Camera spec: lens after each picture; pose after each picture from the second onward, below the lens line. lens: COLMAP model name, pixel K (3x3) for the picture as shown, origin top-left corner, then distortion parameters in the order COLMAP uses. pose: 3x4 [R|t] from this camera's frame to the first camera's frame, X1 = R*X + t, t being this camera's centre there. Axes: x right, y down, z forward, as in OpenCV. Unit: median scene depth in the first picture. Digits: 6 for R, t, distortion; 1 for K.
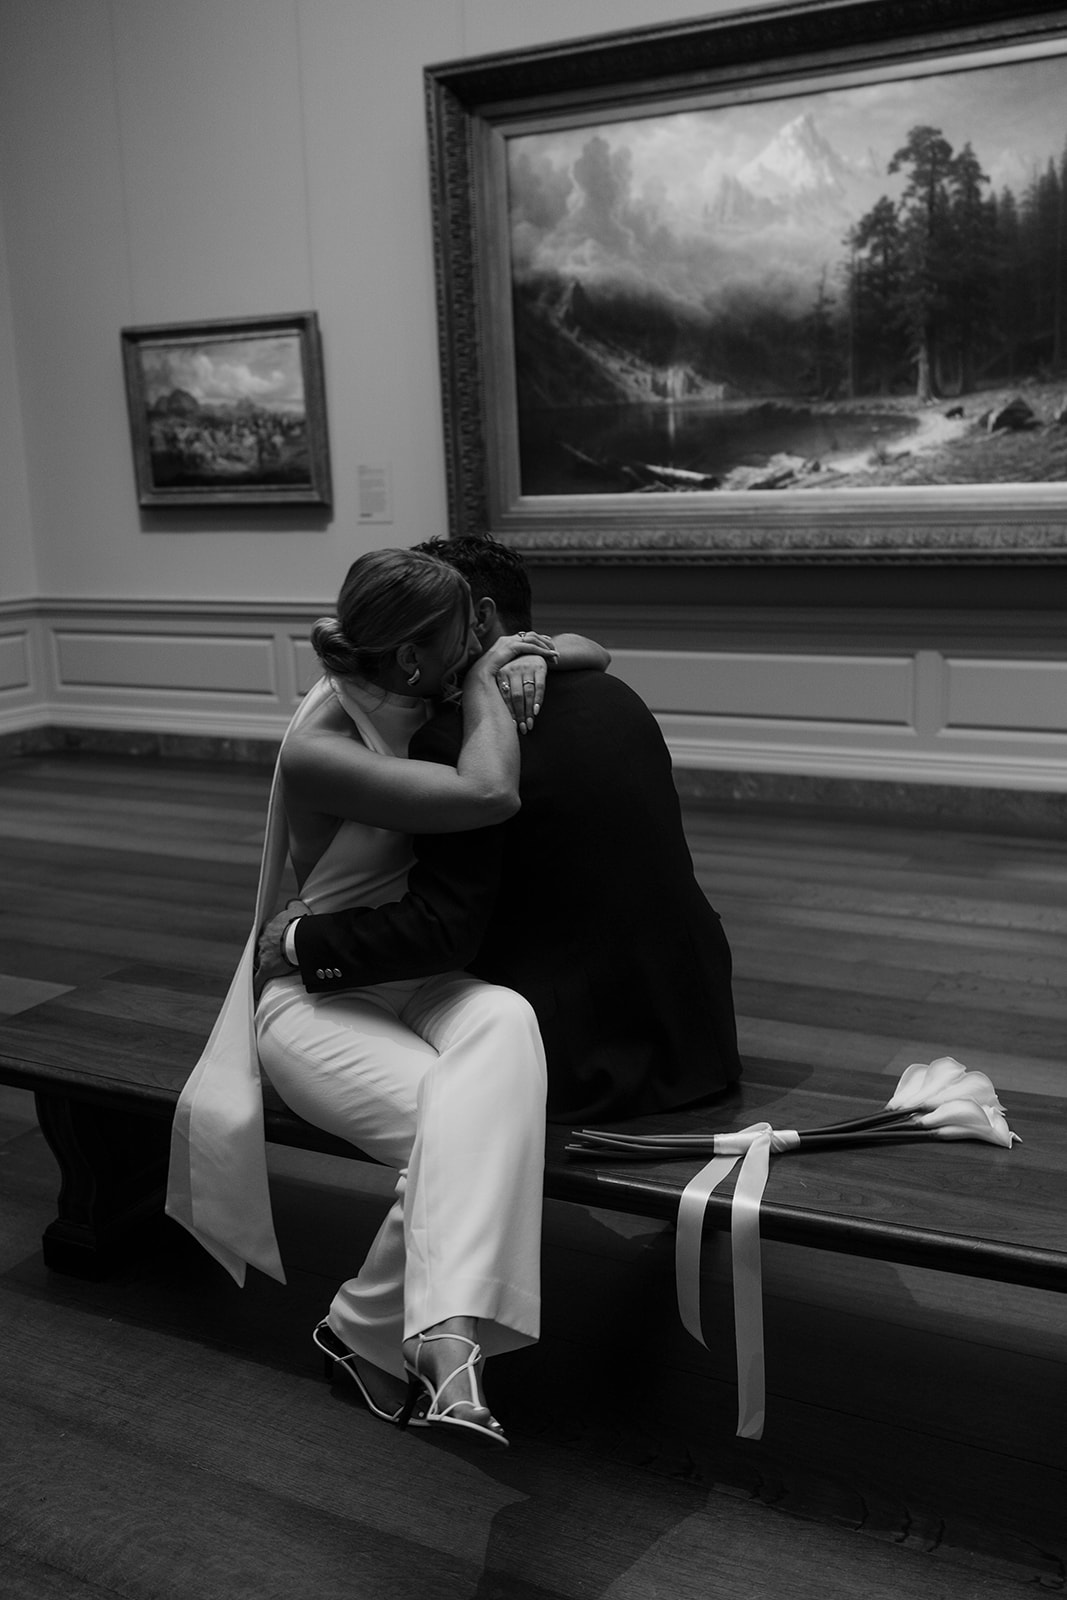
lens RADIAL K [[1805.8, 0, 533.5], [0, 1805.8, 800.0], [0, 0, 1]] dist [0.003974, 0.016457]
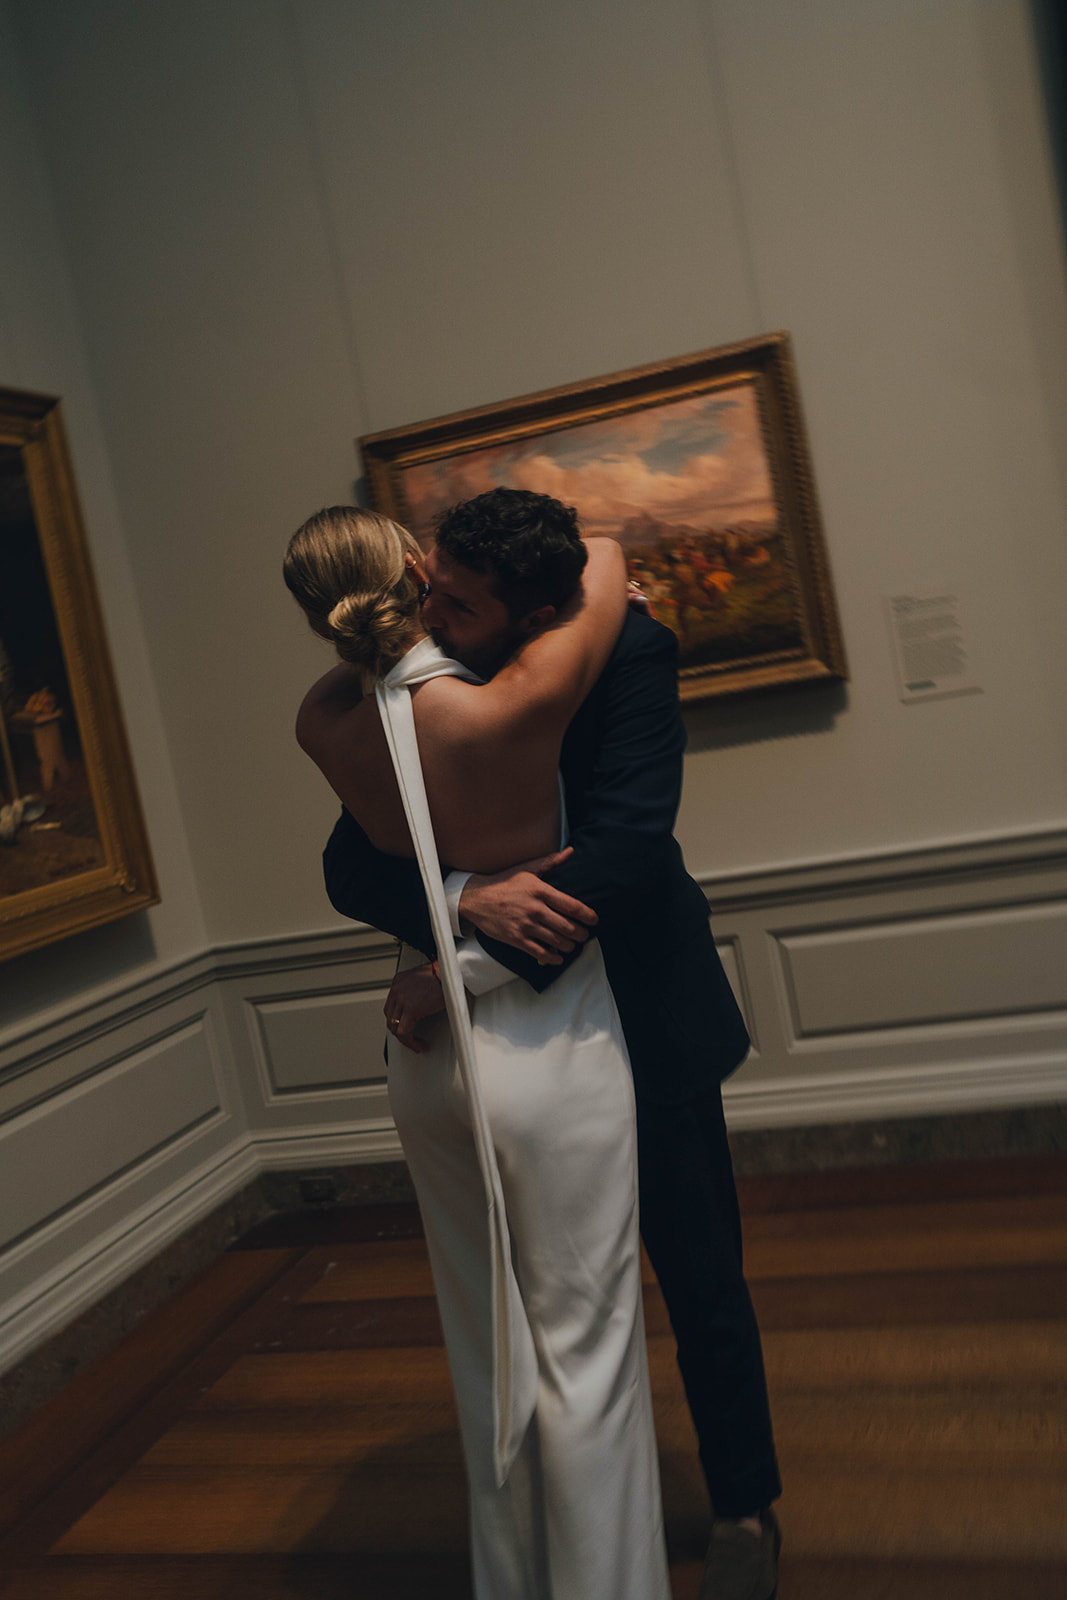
lens RADIAL K [[1805.8, 0, 533.5], [0, 1805.8, 800.0], [0, 0, 1]] dist [0.003974, 0.016457]
pose [[0.968586, -0.162936, 0.187864, -0.309861], [0.187532, 0.974716, -0.121494, -0.079121], [-0.163318, 0.152908, 0.974652, 0.489962]]
